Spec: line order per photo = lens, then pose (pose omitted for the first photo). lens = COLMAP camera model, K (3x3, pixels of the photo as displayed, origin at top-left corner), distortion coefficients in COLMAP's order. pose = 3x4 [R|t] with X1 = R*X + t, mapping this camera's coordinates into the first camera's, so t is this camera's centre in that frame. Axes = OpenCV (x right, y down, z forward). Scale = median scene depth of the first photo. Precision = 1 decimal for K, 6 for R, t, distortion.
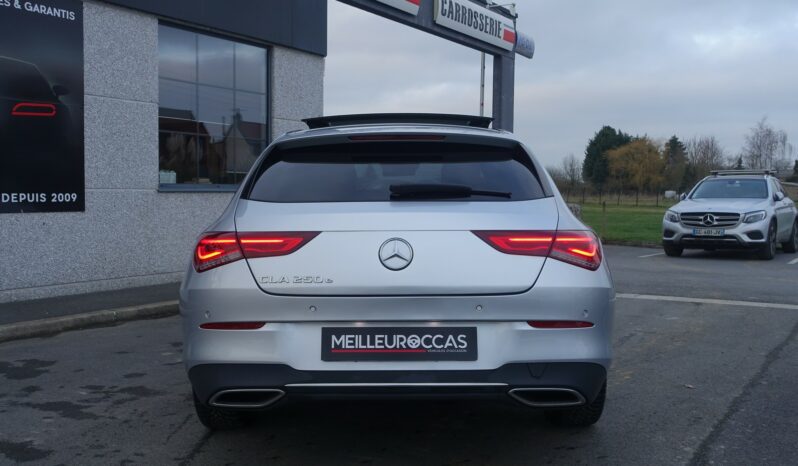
lens RADIAL K [[785.6, 0, 399.0], [0, 785.6, 233.0], [0, 0, 1]] dist [-0.005319, -0.006715]
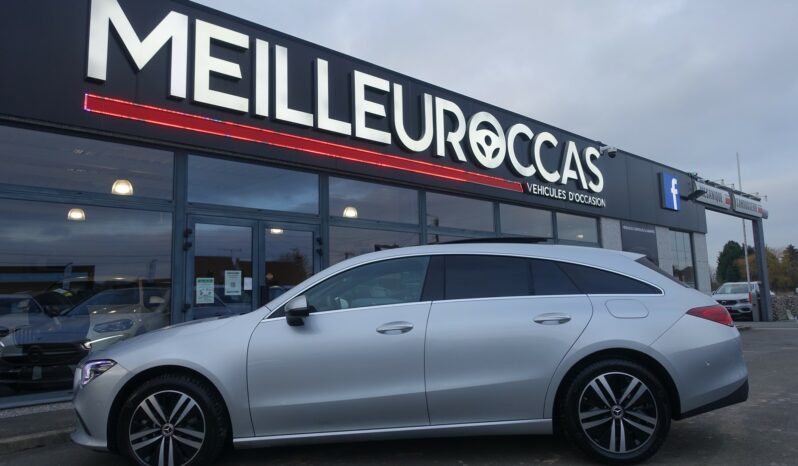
lens RADIAL K [[563.0, 0, 399.0], [0, 563.0, 233.0], [0, 0, 1]] dist [-0.000113, -0.002434]
pose [[0.964527, -0.067898, -0.255103, -2.324625], [0.023249, 0.984450, -0.174120, 0.186262], [0.262958, 0.162013, 0.951107, -3.515090]]
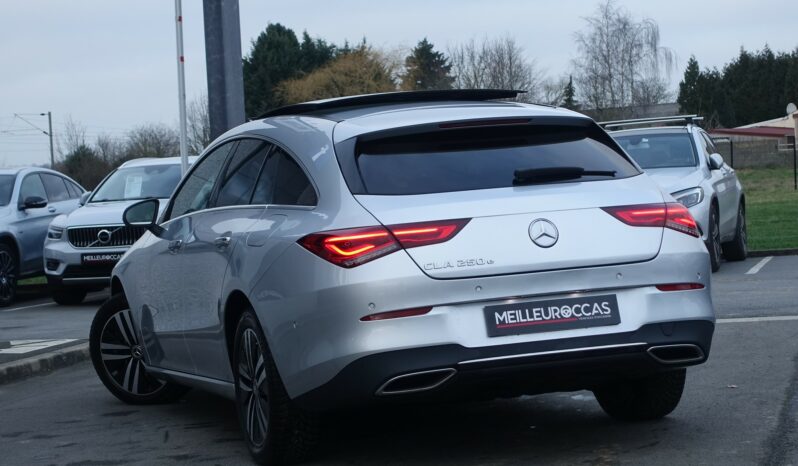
lens RADIAL K [[1931.9, 0, 399.0], [0, 1931.9, 233.0], [0, 0, 1]] dist [-0.042797, -0.114492]
pose [[0.945920, -0.072428, 0.316210, -1.004405], [0.081822, 0.996510, -0.016514, 0.052736], [-0.313911, 0.041494, 0.948545, -1.423939]]
